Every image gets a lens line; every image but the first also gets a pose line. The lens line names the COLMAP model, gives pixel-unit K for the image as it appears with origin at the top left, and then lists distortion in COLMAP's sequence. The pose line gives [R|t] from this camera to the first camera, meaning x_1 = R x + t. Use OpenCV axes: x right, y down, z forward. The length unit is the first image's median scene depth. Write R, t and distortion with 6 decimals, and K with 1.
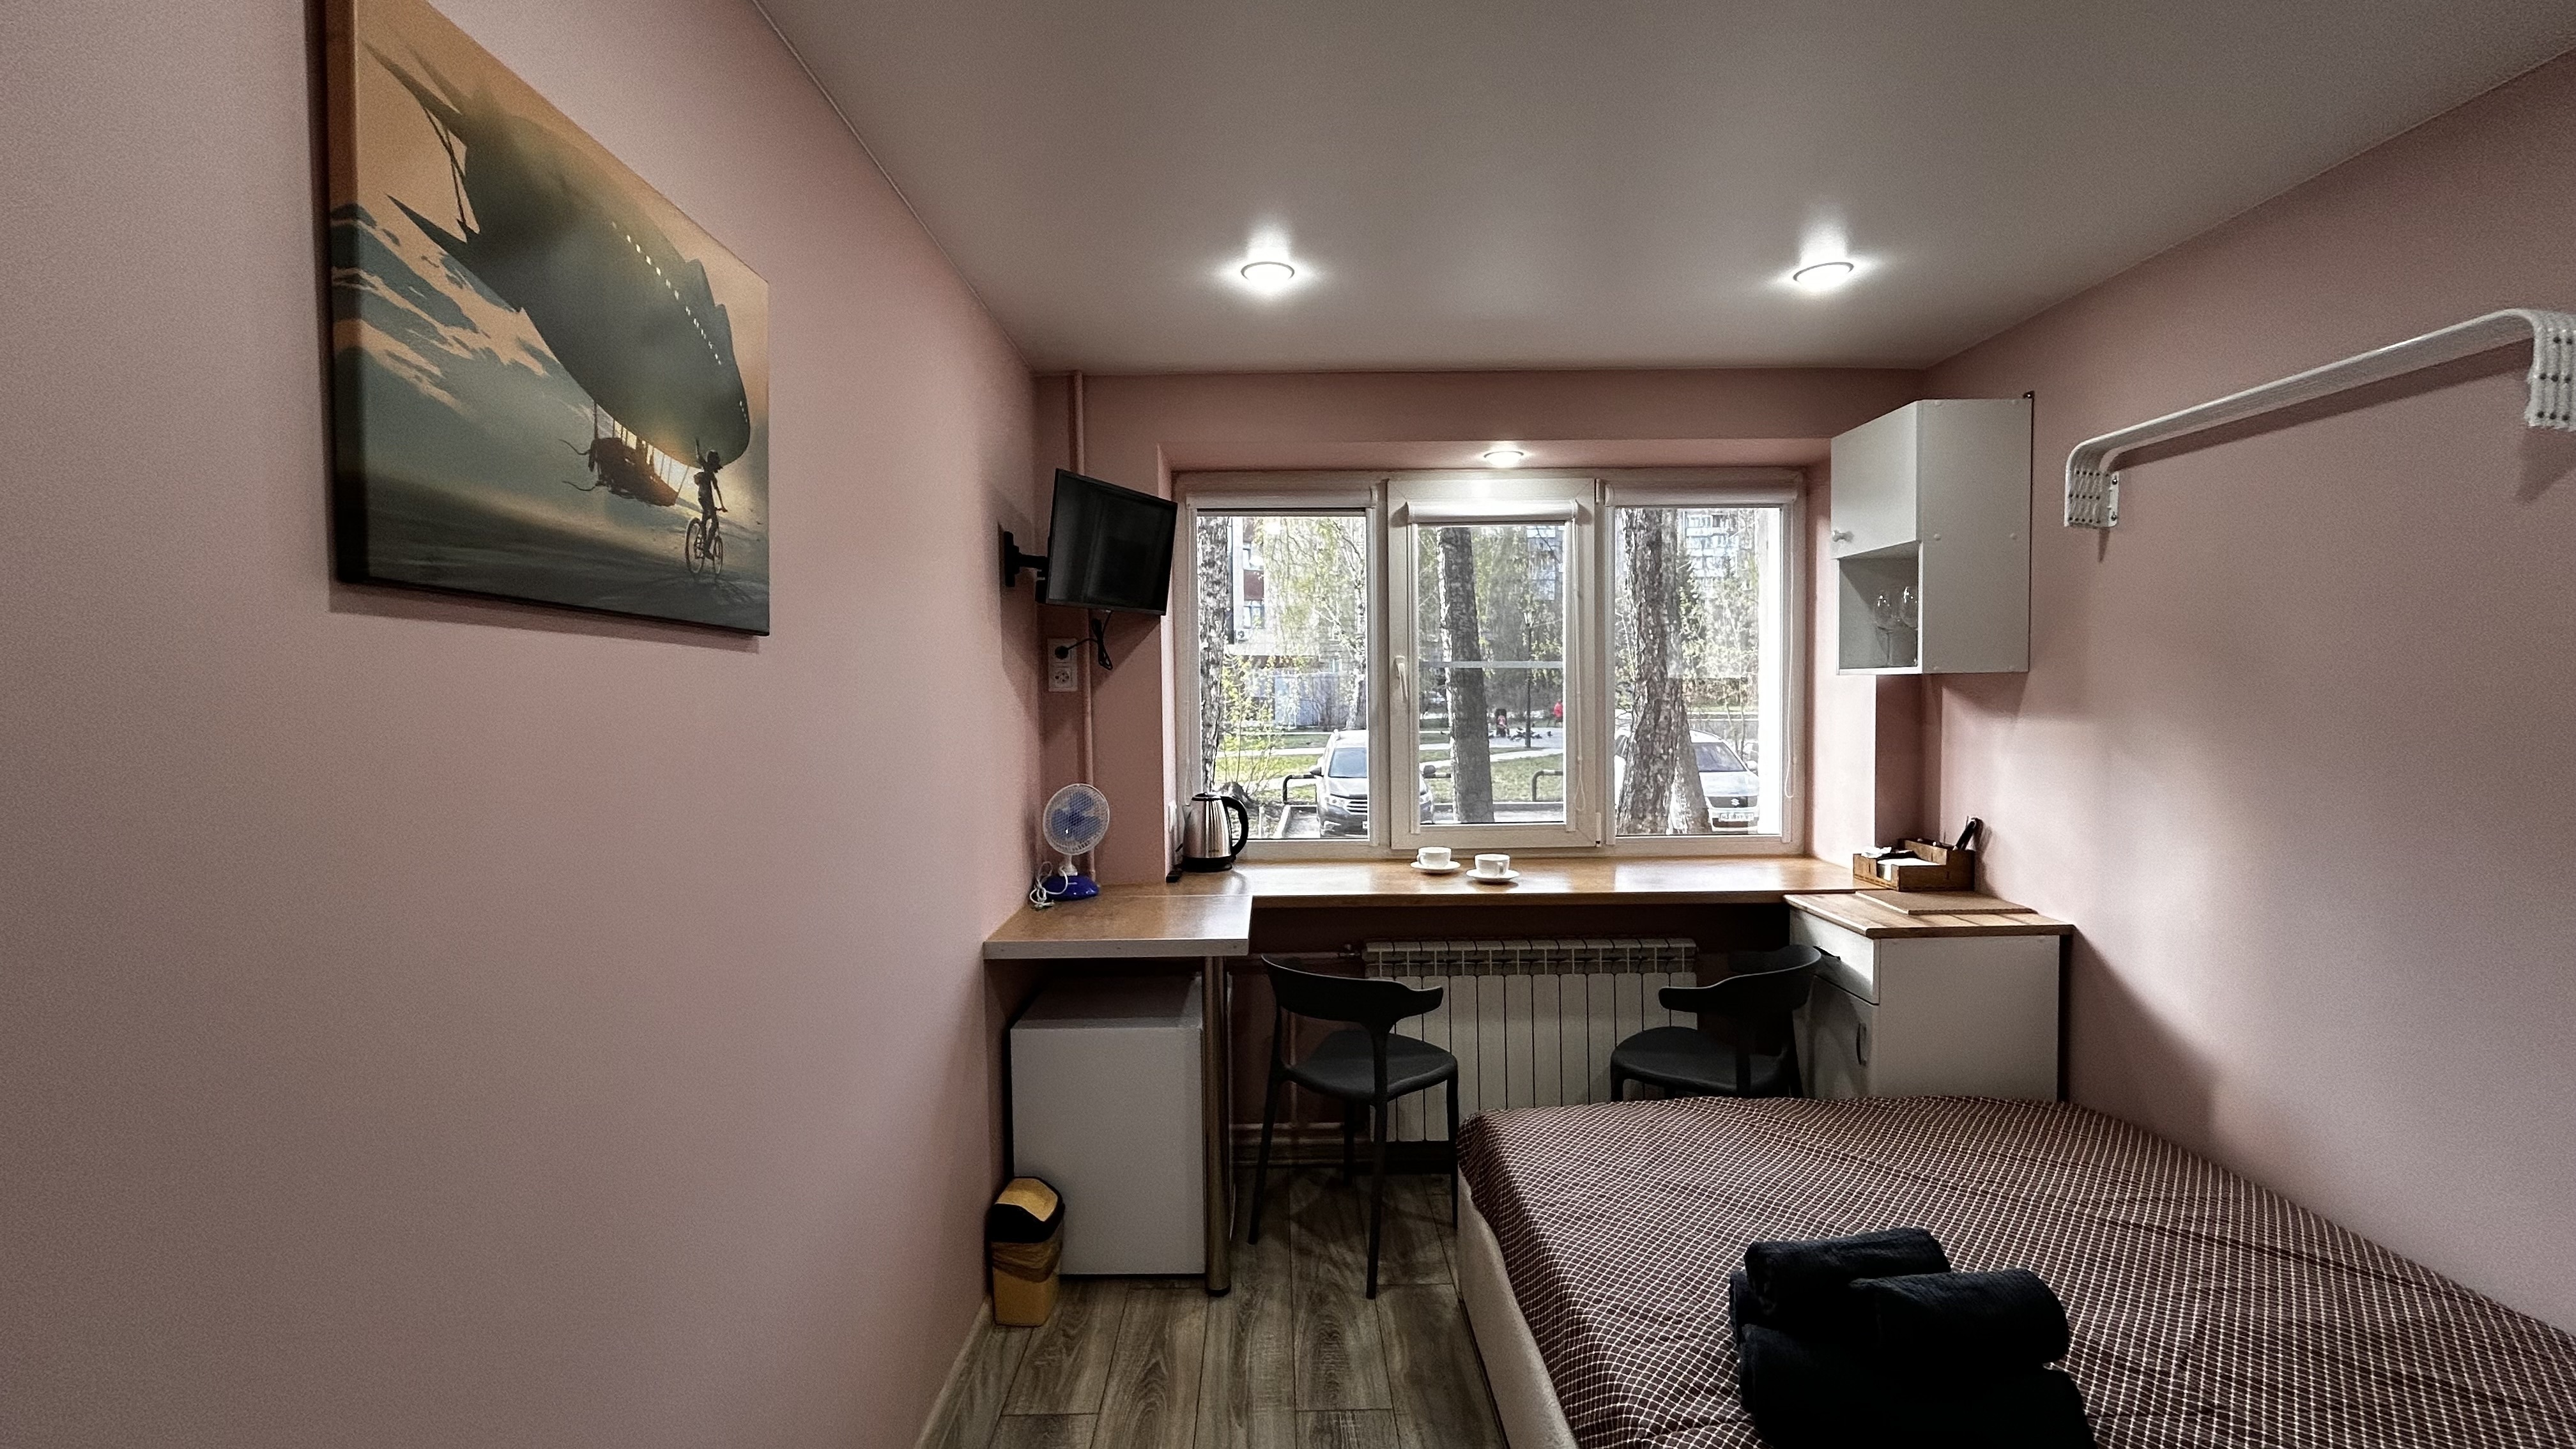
lens RADIAL K [[1043.1, 0, 1280.1], [0, 1043.1, 723.4], [0, 0, 1]] dist [-0.000520, 0.000363]
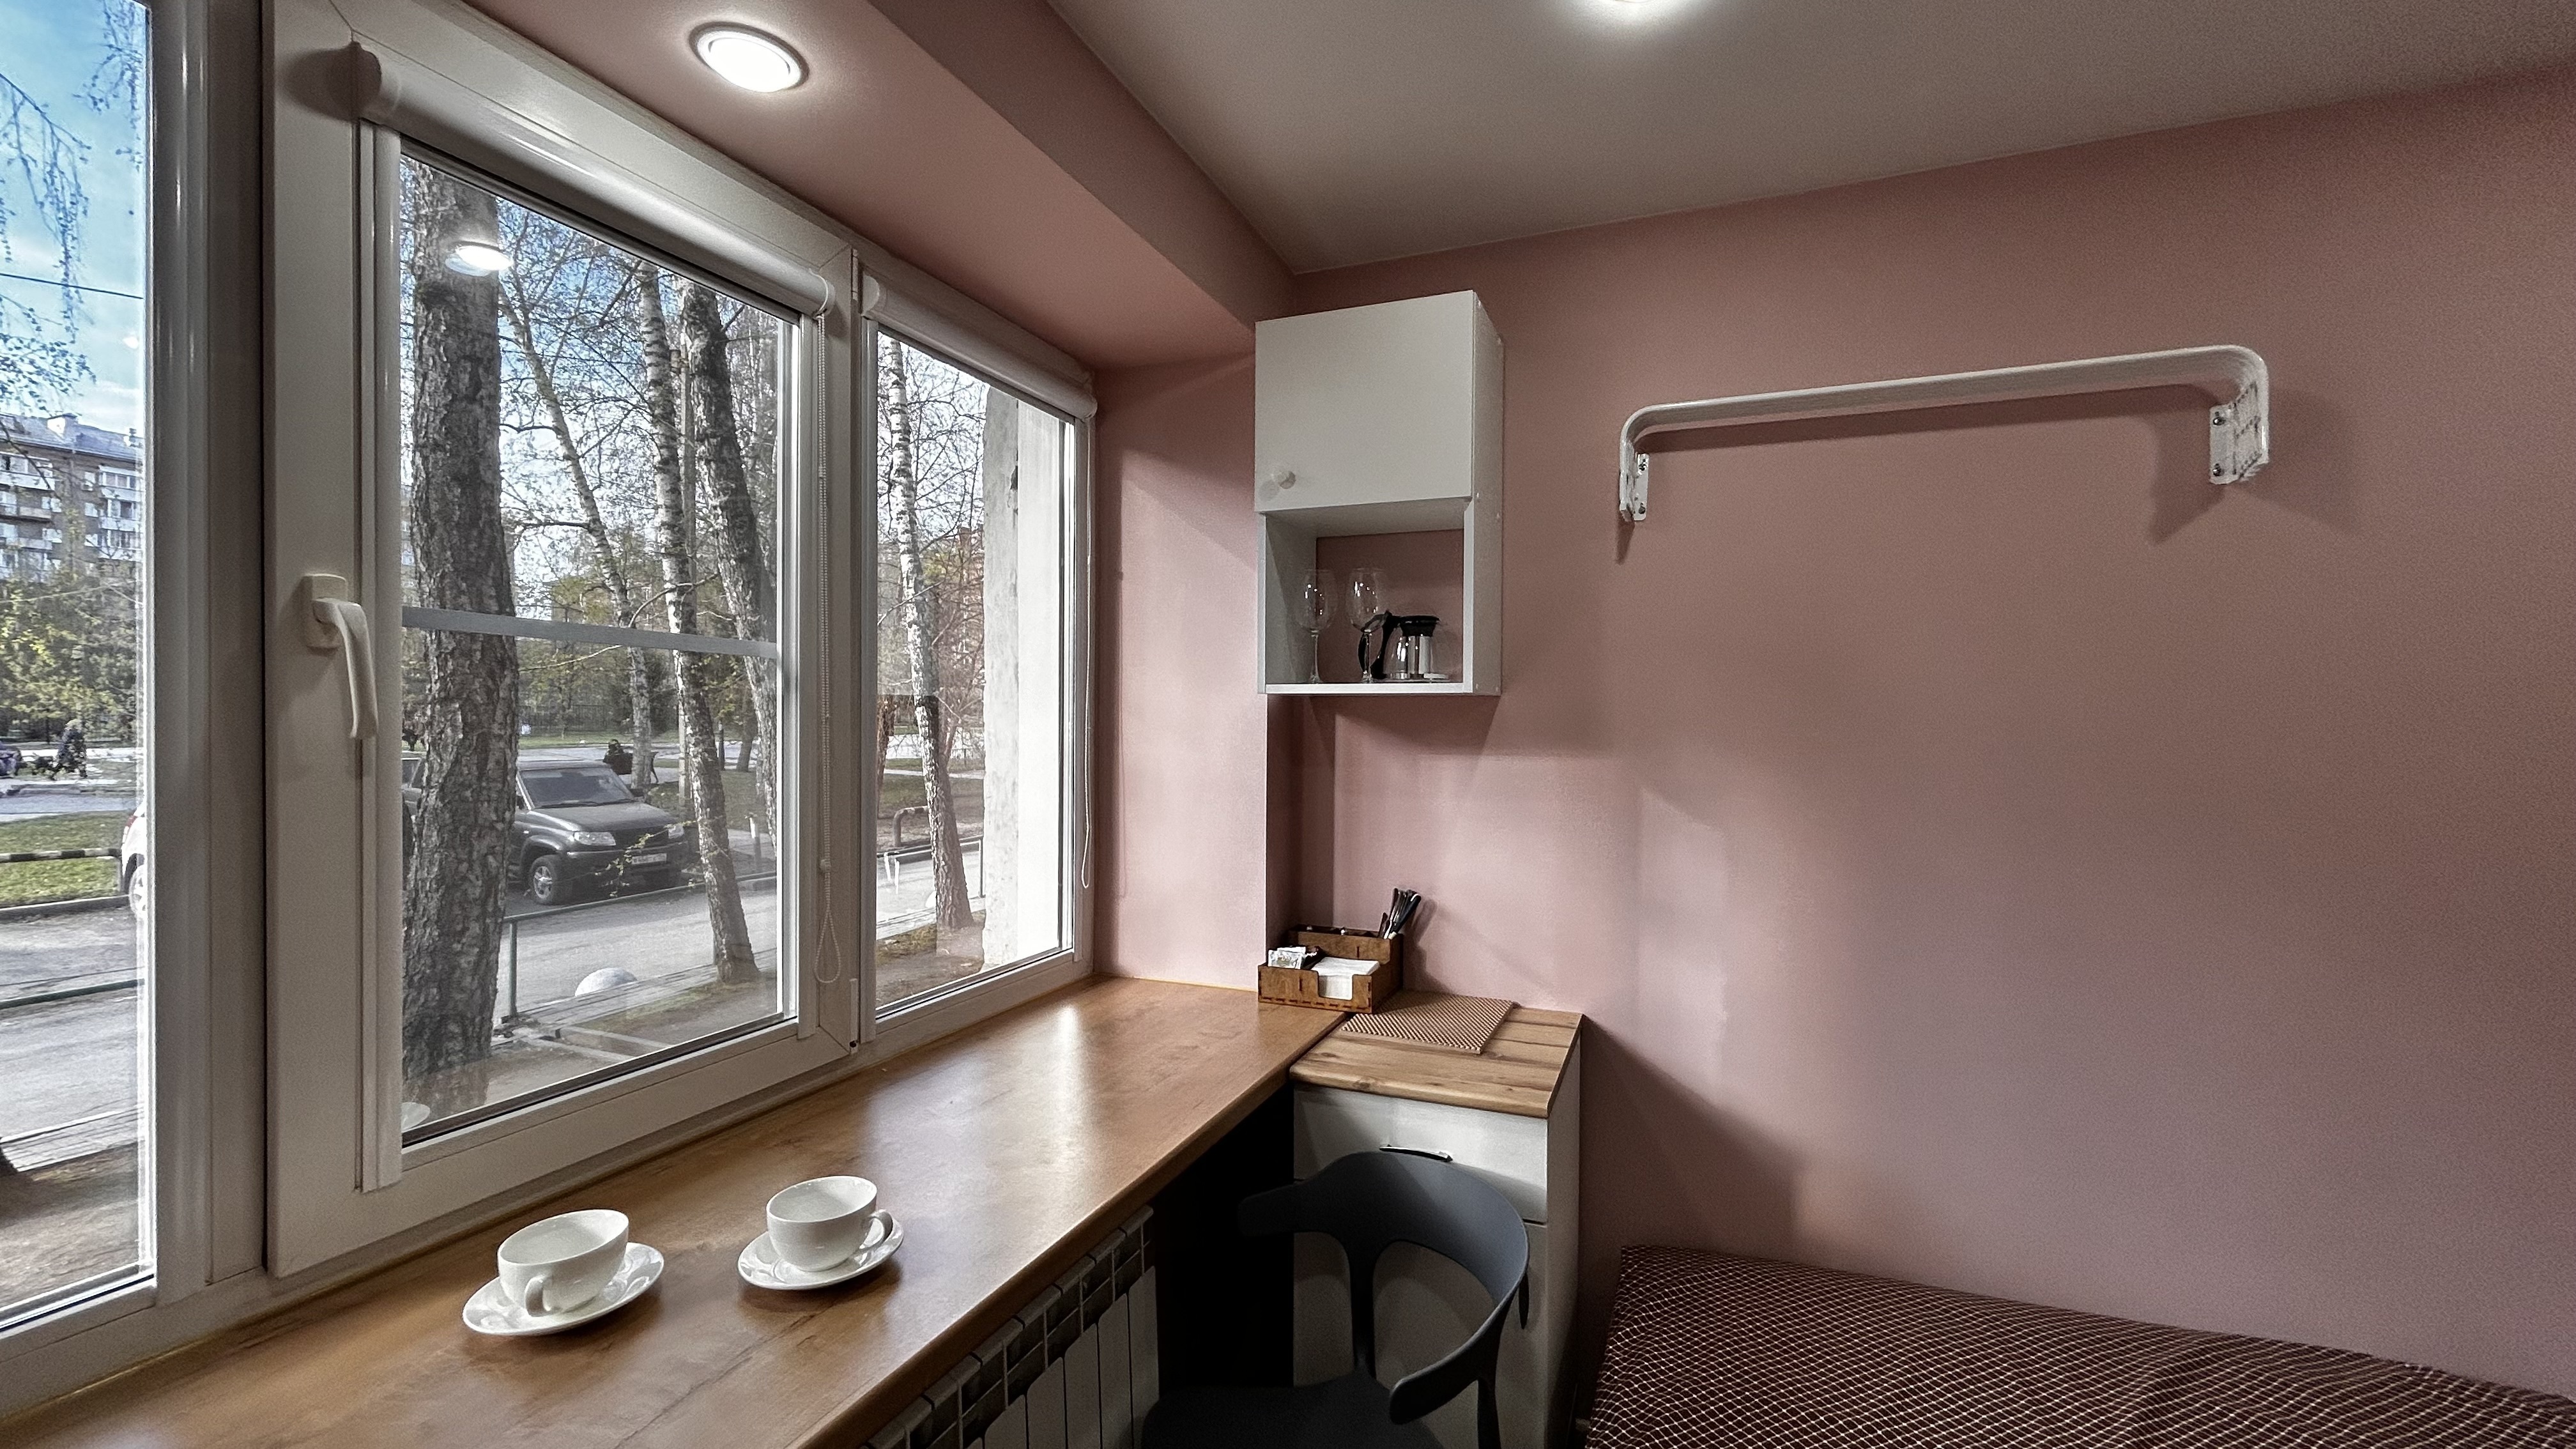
lens RADIAL K [[1043.1, 0, 1280.1], [0, 1043.1, 723.4], [0, 0, 1]] dist [-0.000520, 0.000363]
pose [[0.381351, 0.008942, 0.924387, -0.059333], [0.021214, 0.999605, -0.018421, -0.017258], [-0.924187, 0.026635, 0.381010, 0.825836]]
